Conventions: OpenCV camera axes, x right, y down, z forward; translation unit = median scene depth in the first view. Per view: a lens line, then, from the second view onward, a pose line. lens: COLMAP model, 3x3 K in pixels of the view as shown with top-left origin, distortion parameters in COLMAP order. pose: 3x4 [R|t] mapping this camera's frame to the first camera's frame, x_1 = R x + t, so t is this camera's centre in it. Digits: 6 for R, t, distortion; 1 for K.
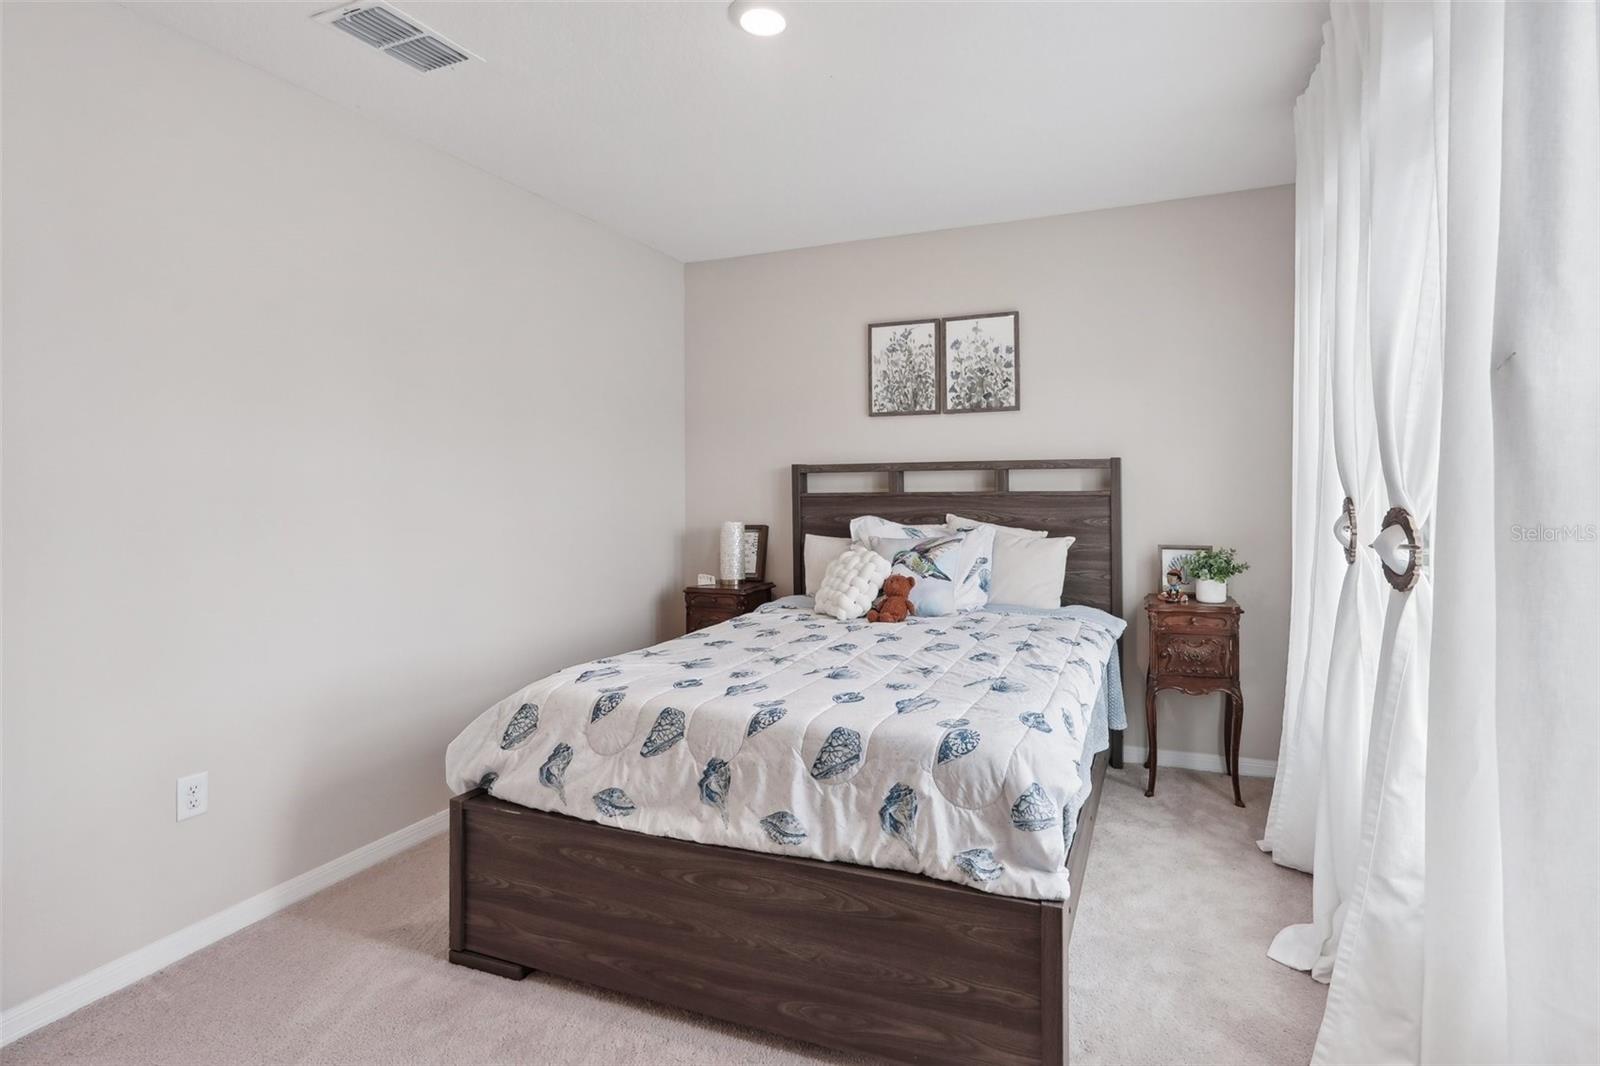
lens RADIAL K [[734.4, 0, 799.9], [0, 734.4, 501.6], [0, 0, 1]] dist [-0.009194, 0.000366]
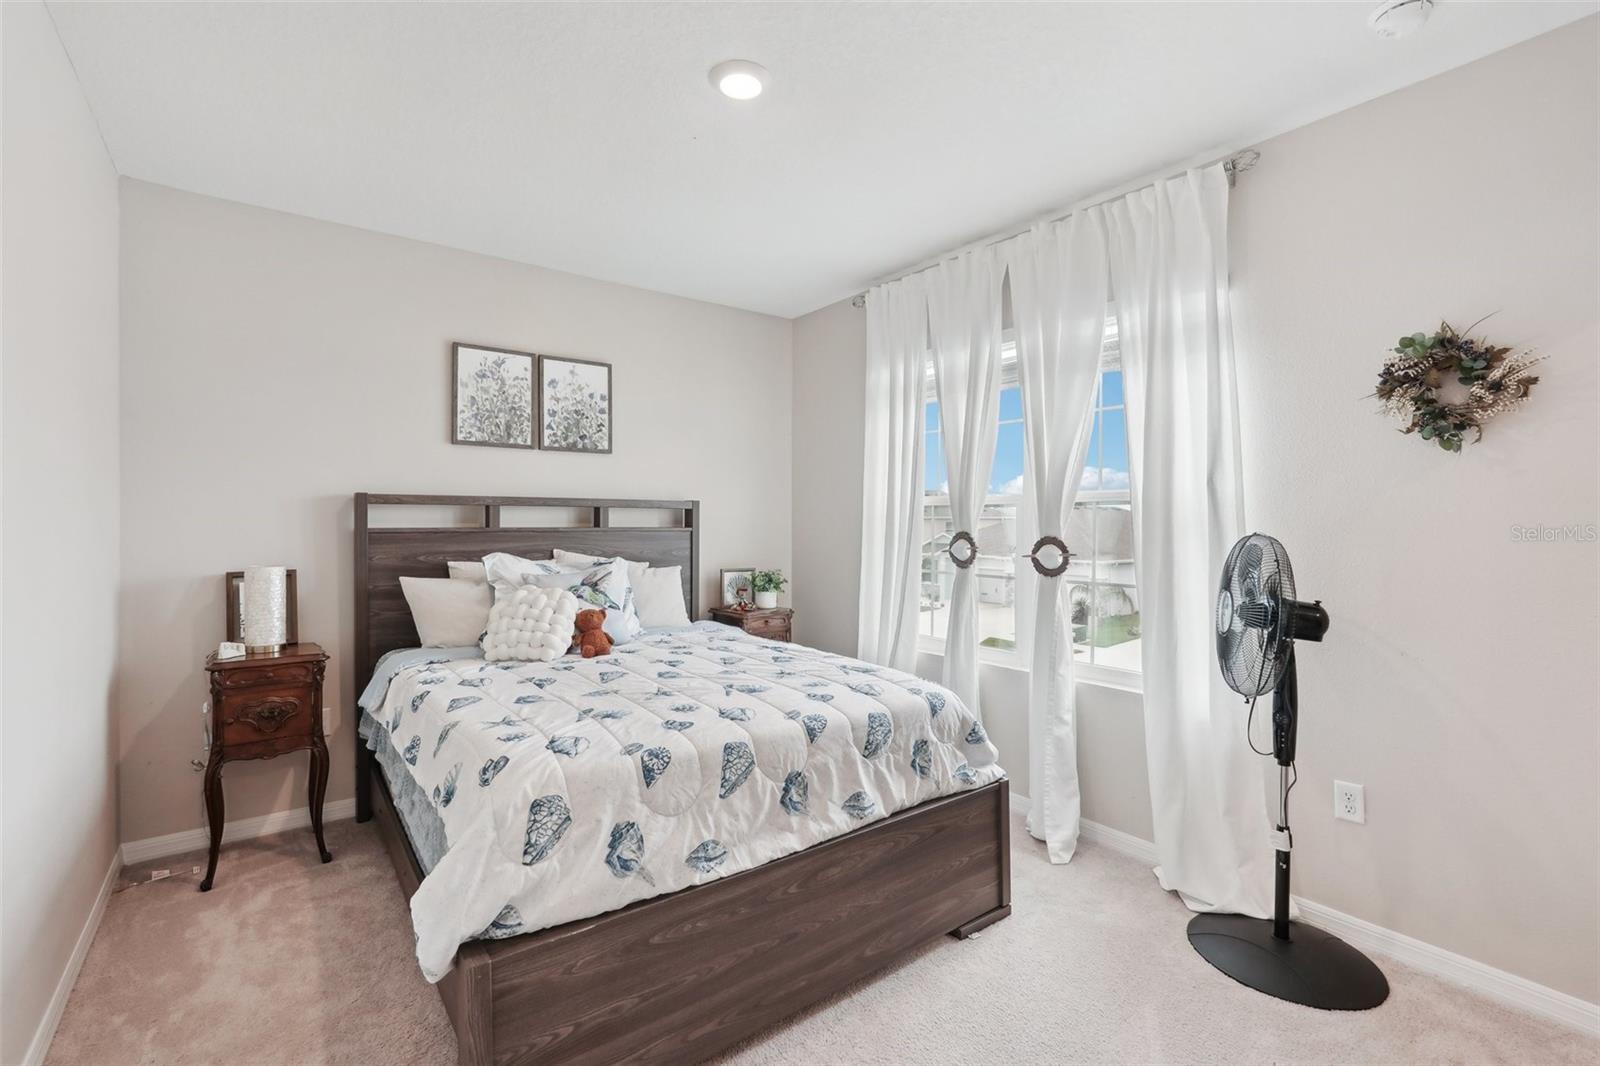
lens RADIAL K [[706.9, 0, 801.3], [0, 706.9, 527.3], [0, 0, 1]] dist [-0.012090, 0.000576]
pose [[0.537889, 0.004914, 0.843001, -0.443583], [0.007729, 0.999912, -0.010760, -0.000420], [-0.842980, 0.012303, 0.537804, 0.189145]]
